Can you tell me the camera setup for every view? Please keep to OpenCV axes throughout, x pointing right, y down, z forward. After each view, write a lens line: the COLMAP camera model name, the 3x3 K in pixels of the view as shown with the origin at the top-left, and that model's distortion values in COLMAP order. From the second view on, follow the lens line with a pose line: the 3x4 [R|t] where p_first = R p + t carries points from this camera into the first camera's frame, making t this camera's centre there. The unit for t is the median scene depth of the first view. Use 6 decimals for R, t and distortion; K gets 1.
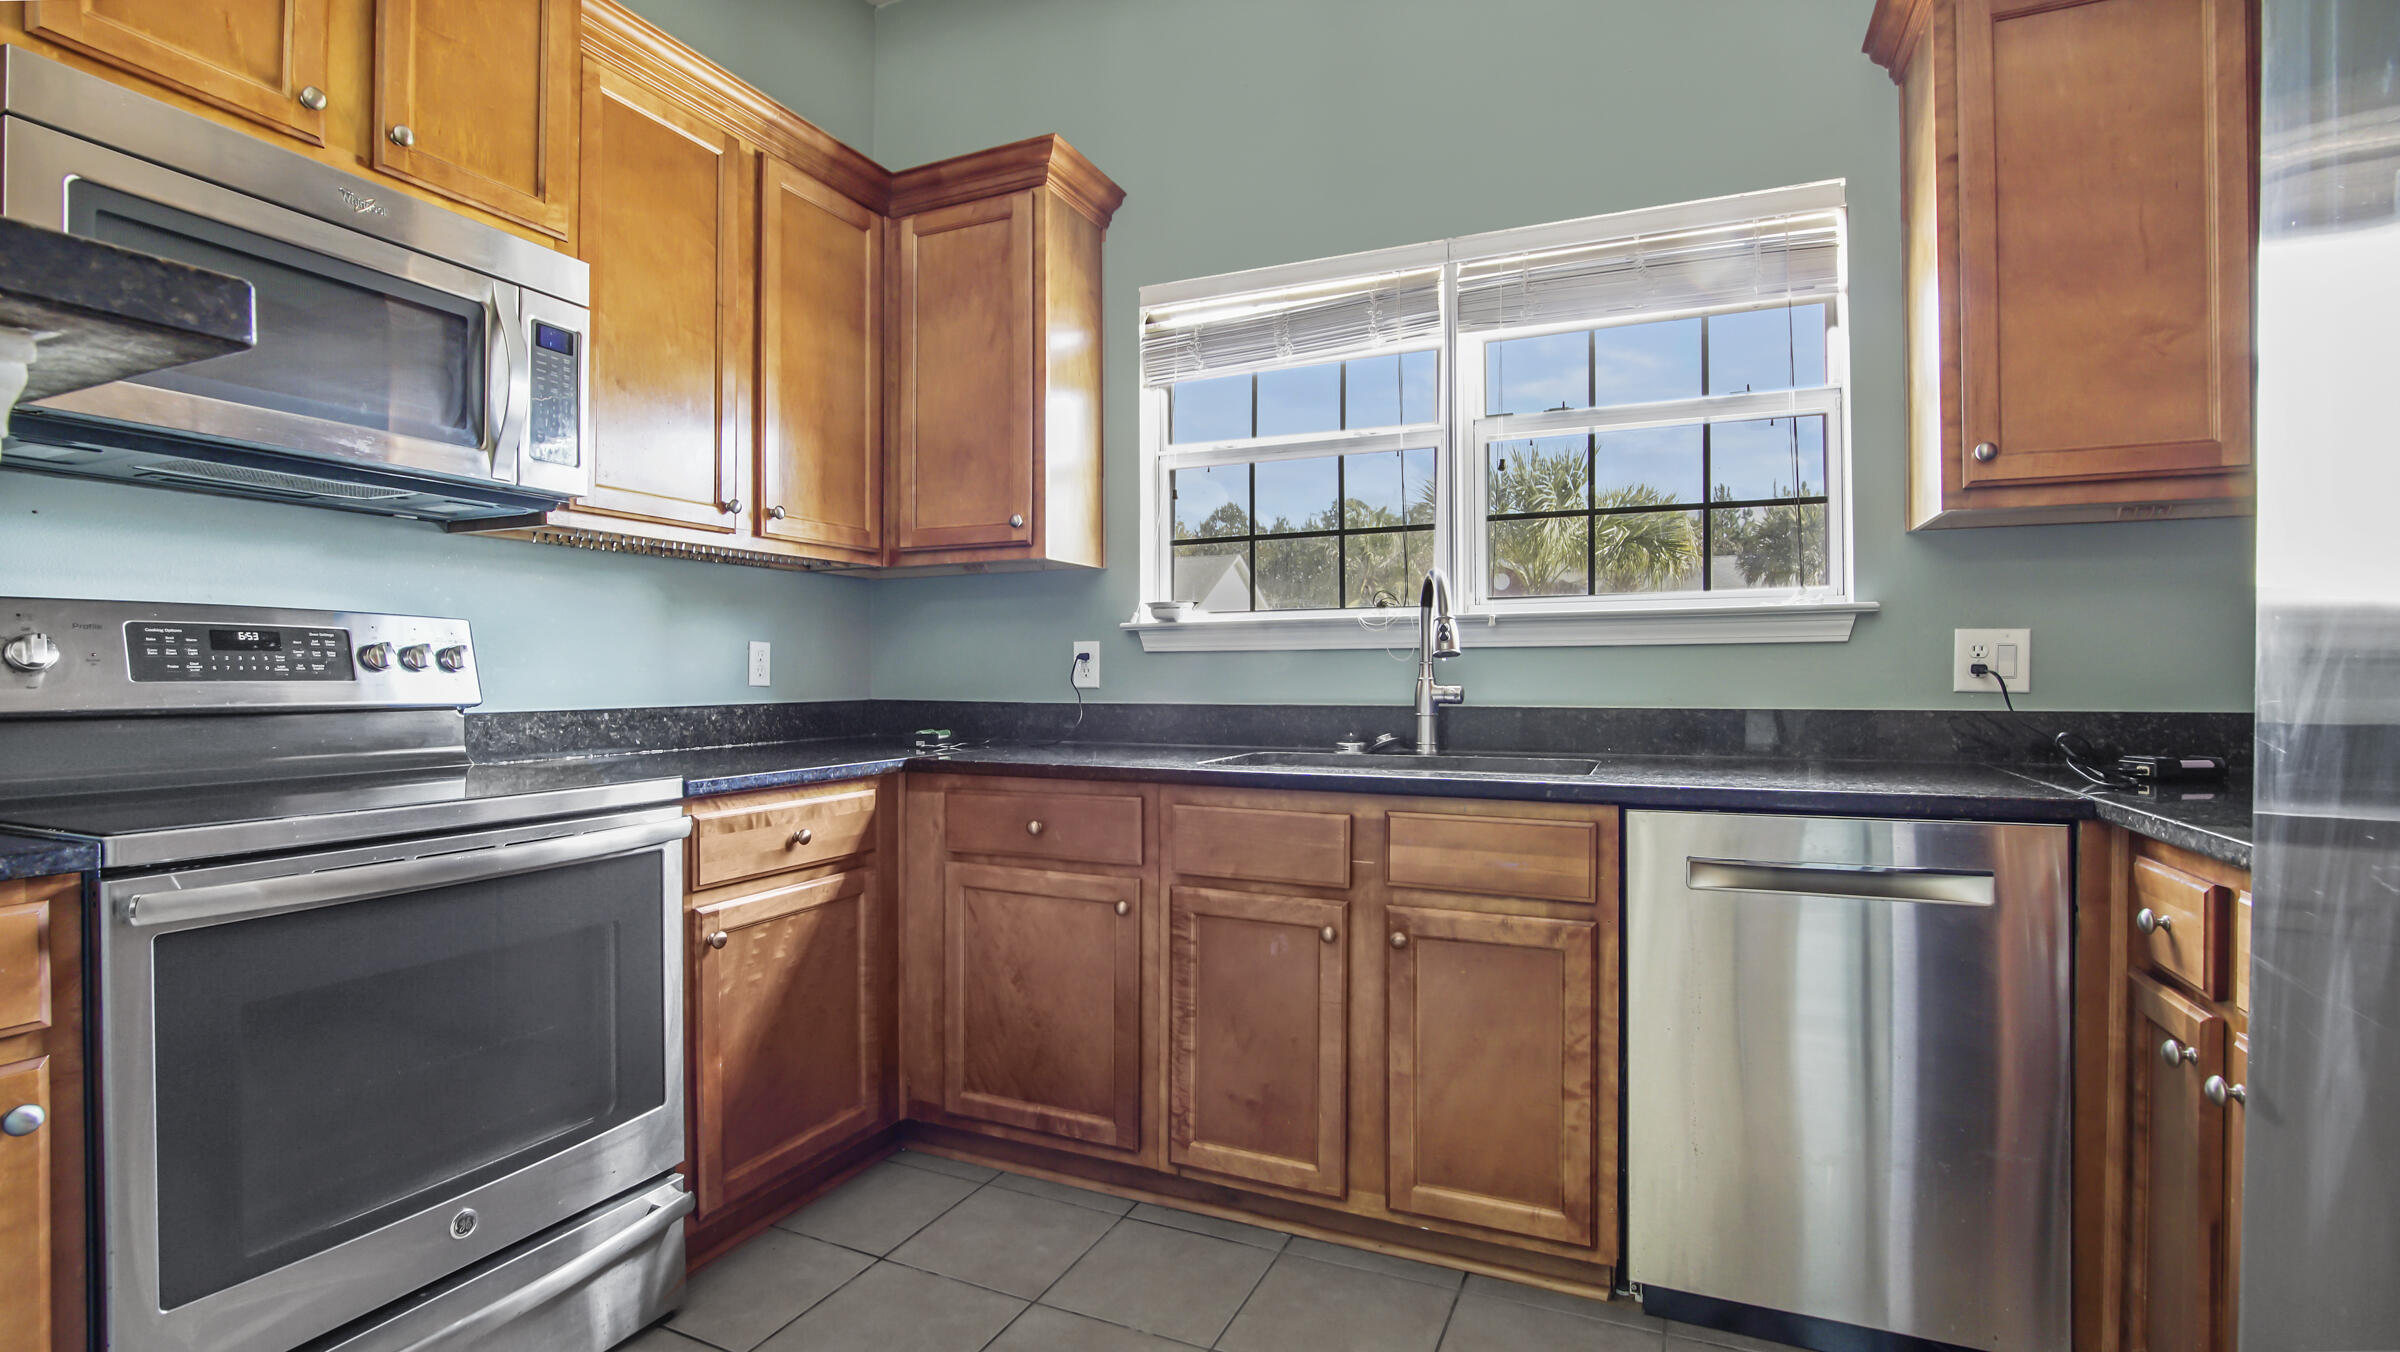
lens RADIAL K [[1097.2, 0, 1190.1], [0, 1097.2, 669.6], [0, 0, 1]] dist [-0.040162, 0.013701]
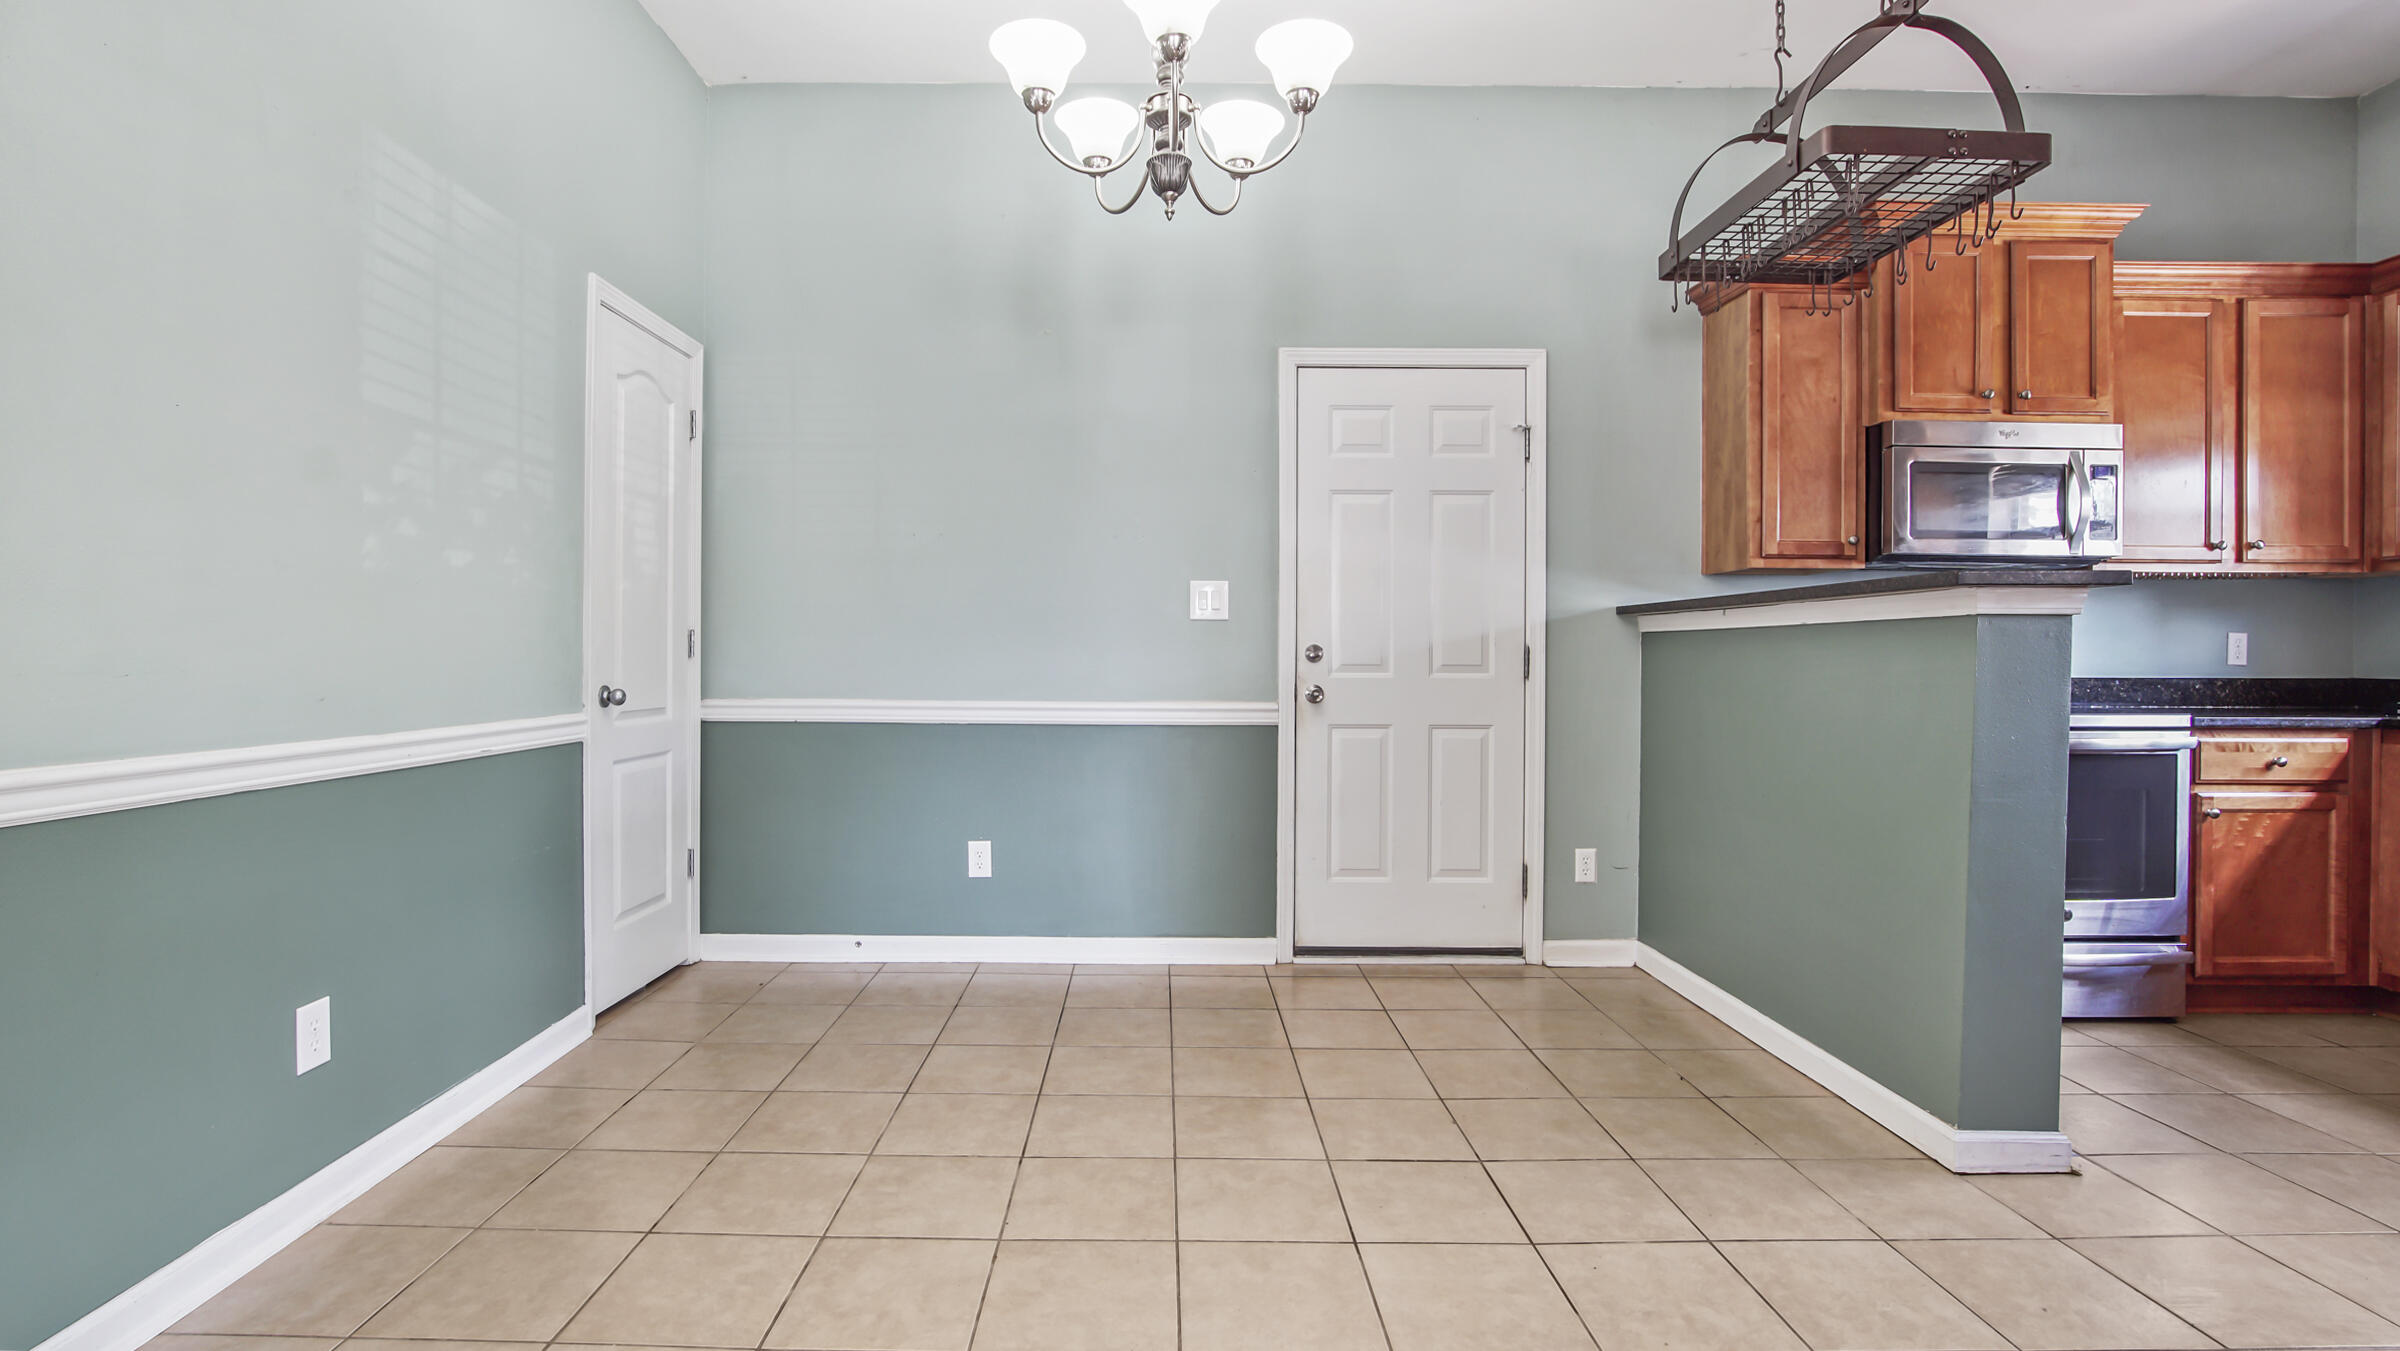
lens RADIAL K [[1097.2, 0, 1190.1], [0, 1097.2, 669.1], [0, 0, 1]] dist [-0.040162, 0.013701]
pose [[0.428499, 0.010160, -0.903485, 0.318653], [0.001989, 0.999924, 0.012187, 0.000749], [0.903540, -0.007019, 0.428446, -0.953717]]
